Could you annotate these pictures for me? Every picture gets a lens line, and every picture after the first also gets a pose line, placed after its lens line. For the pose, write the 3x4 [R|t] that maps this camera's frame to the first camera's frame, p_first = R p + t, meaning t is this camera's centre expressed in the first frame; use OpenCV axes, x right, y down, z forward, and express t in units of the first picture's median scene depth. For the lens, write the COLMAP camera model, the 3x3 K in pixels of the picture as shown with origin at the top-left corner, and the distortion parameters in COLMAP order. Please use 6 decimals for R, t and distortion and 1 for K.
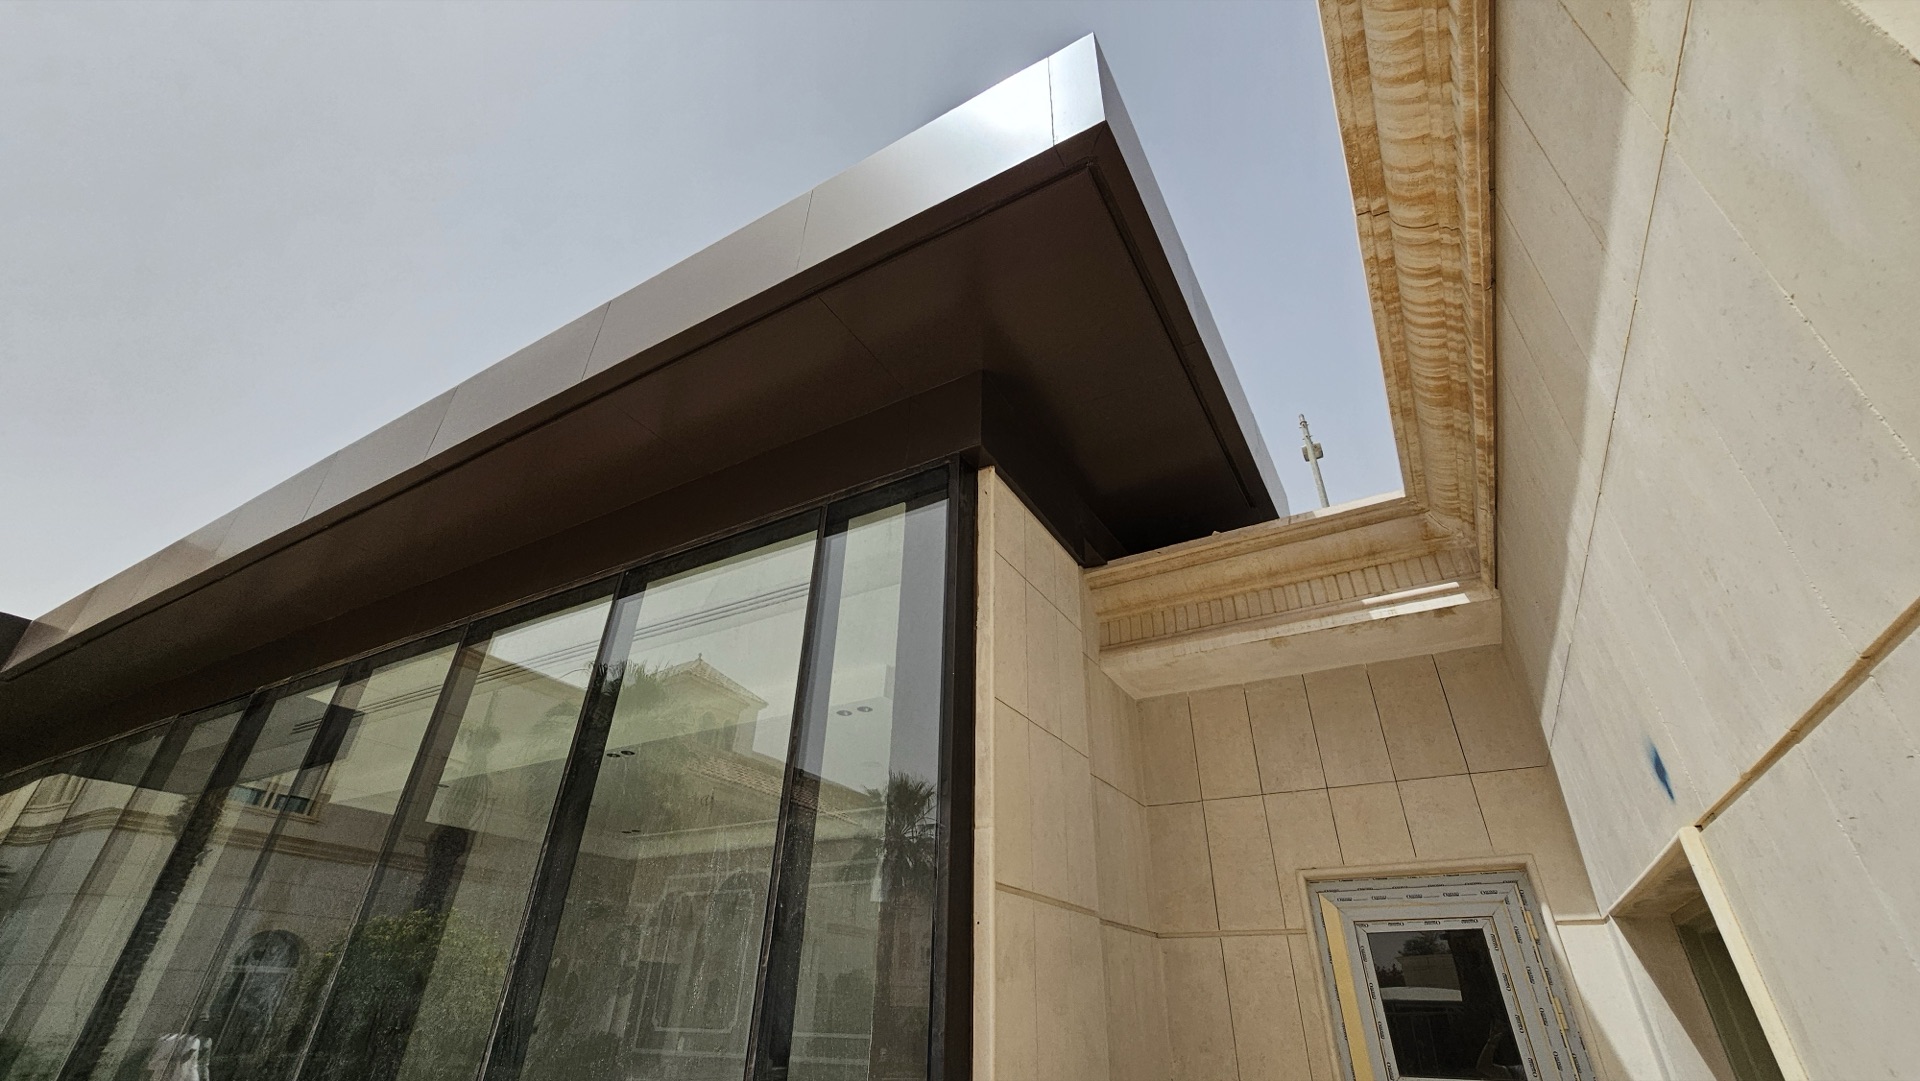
lens RADIAL K [[787.8, 0, 969.2], [0, 787.8, 526.6], [0, 0, 1]] dist [-0.001826, 0.001265]
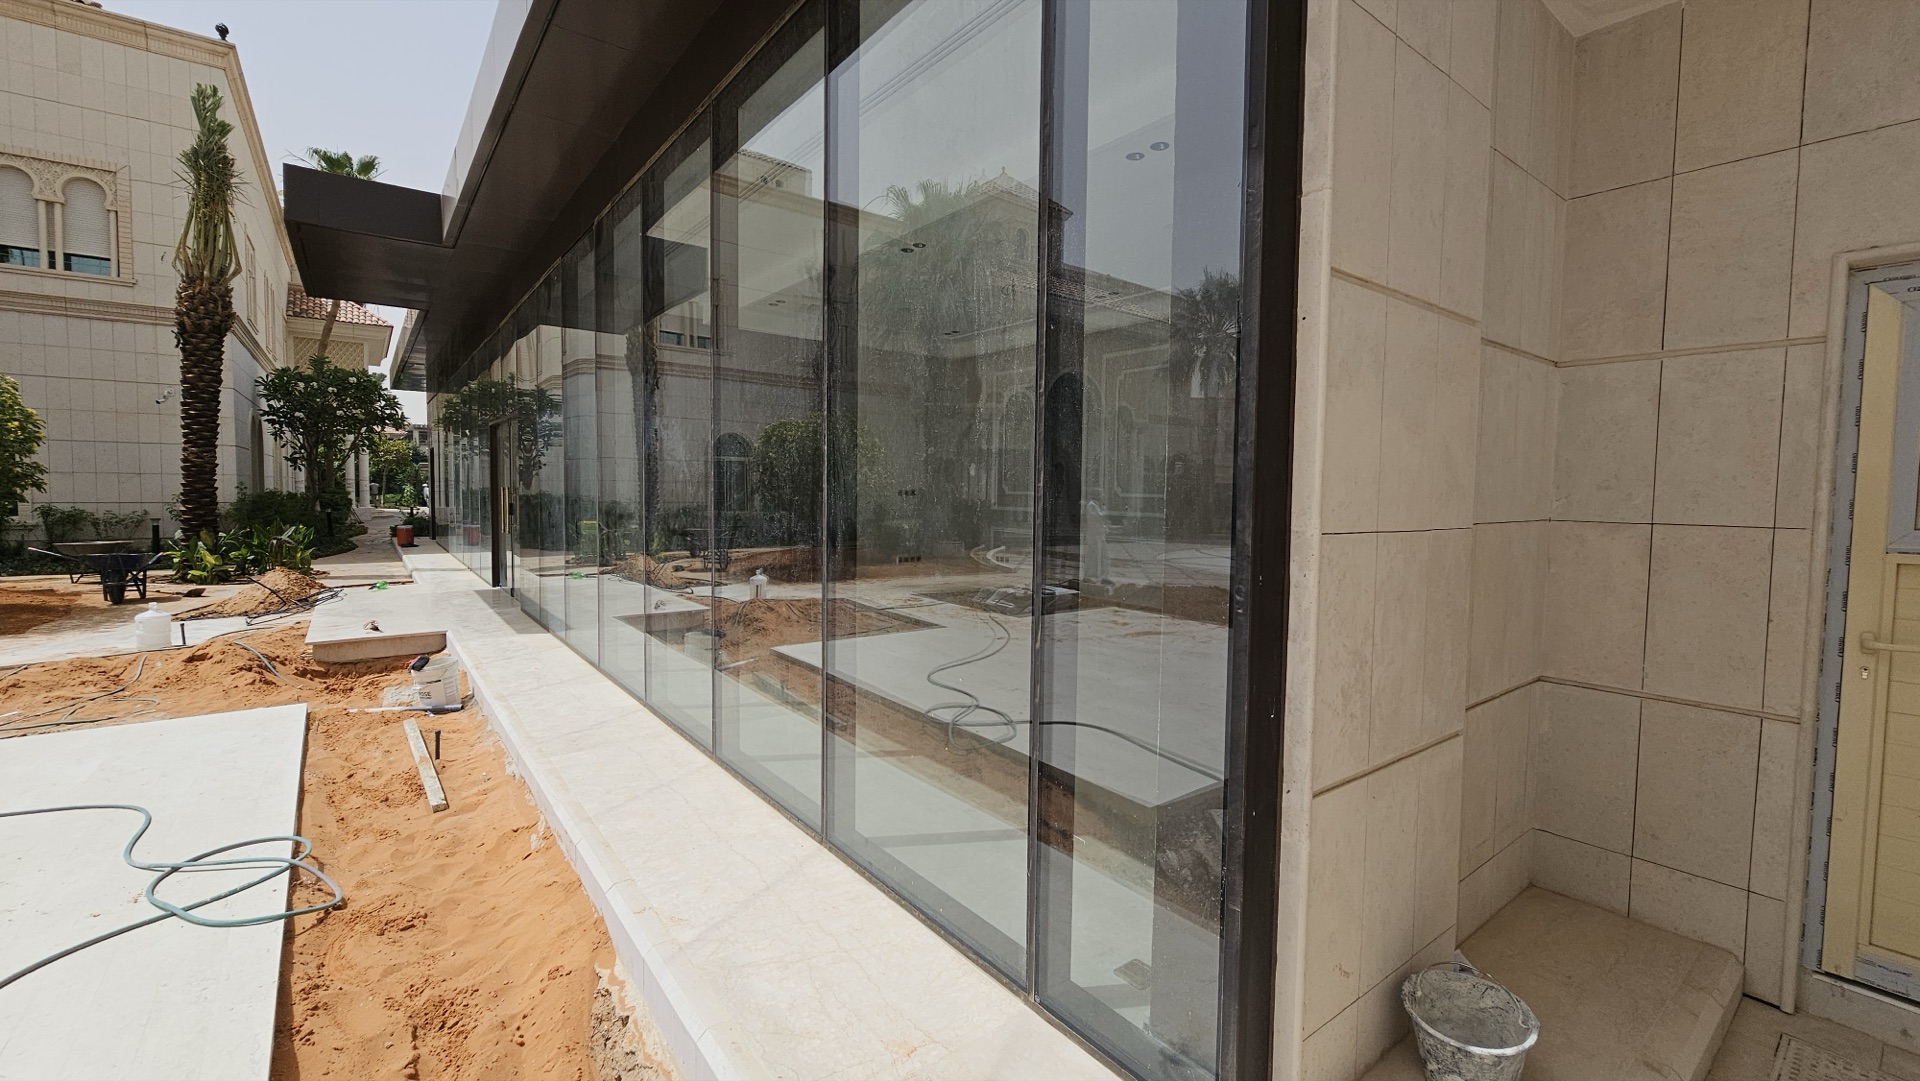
lens RADIAL K [[787.0, 0, 967.8], [0, 787.0, 528.3], [0, 0, 1]] dist [-0.001631, -0.000058]
pose [[0.923679, 0.017726, -0.382757, 0.004197], [0.201518, 0.827146, 0.524615, 0.140499], [0.325895, -0.561708, 0.760445, 0.145829]]
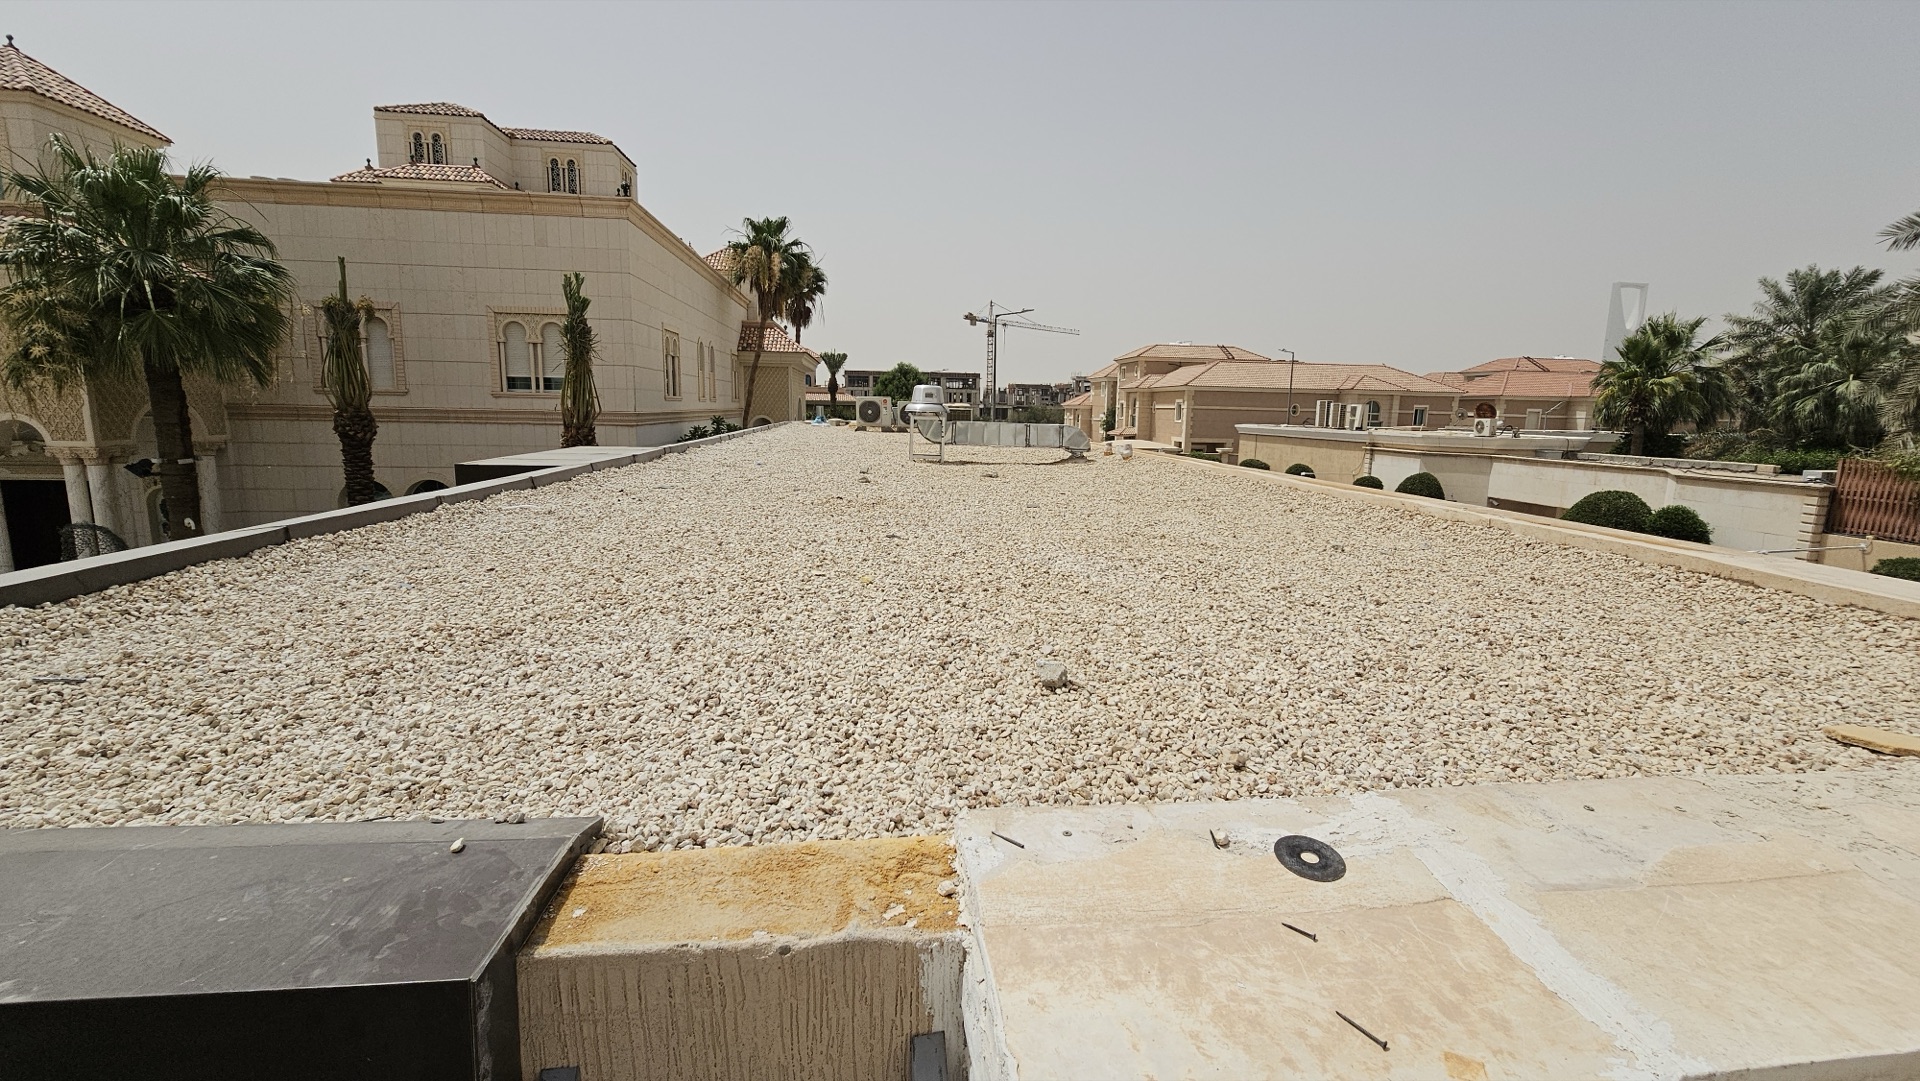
lens RADIAL K [[787.0, 0, 967.8], [0, 787.0, 528.3], [0, 0, 1]] dist [-0.001631, -0.000058]
pose [[0.590482, 0.126435, -0.797086, 0.625577], [0.413872, 0.800456, 0.433566, -0.207788], [0.692850, -0.585904, 0.420327, 1.753024]]
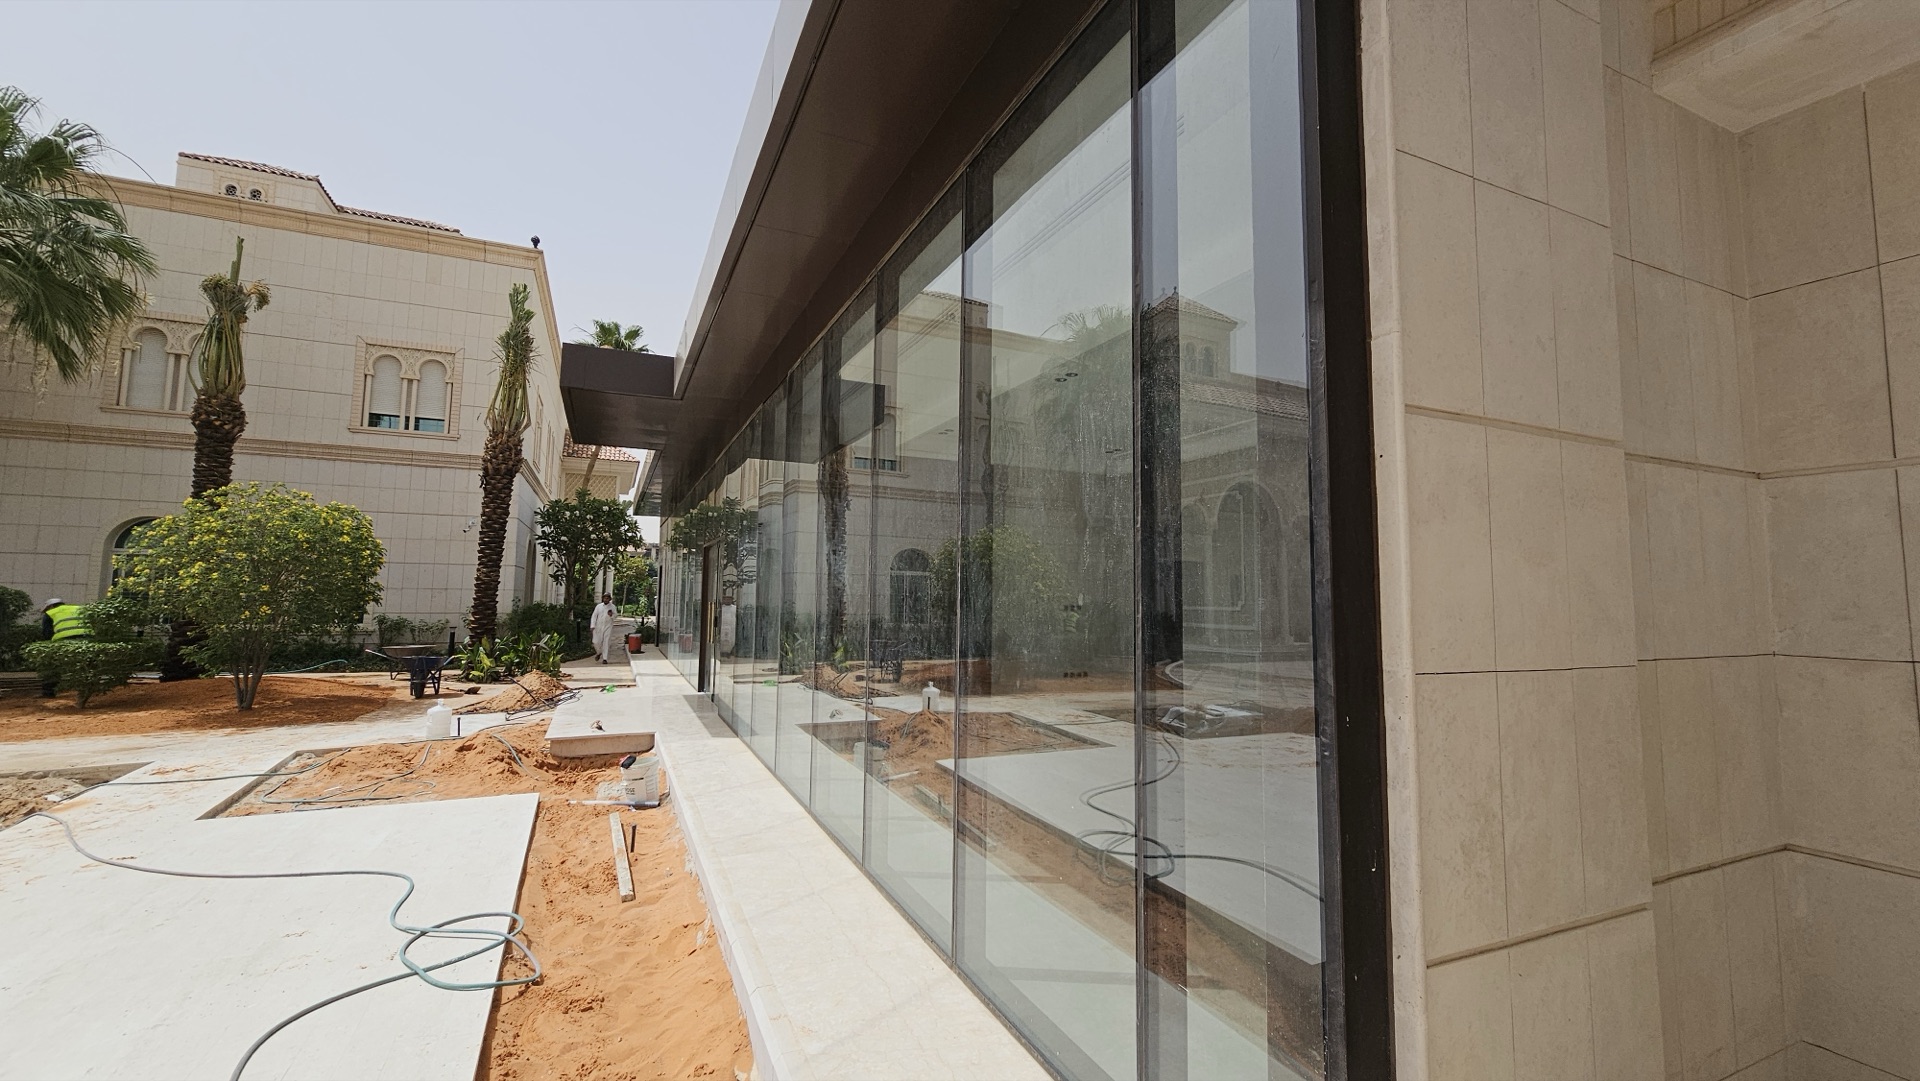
lens RADIAL K [[787.0, 0, 967.8], [0, 787.0, 528.3], [0, 0, 1]] dist [-0.001631, -0.000058]
pose [[0.812153, -0.054159, -0.580925, 0.080256], [0.306438, 0.886888, 0.345726, 0.122283], [0.496491, -0.458800, 0.736885, 0.148310]]
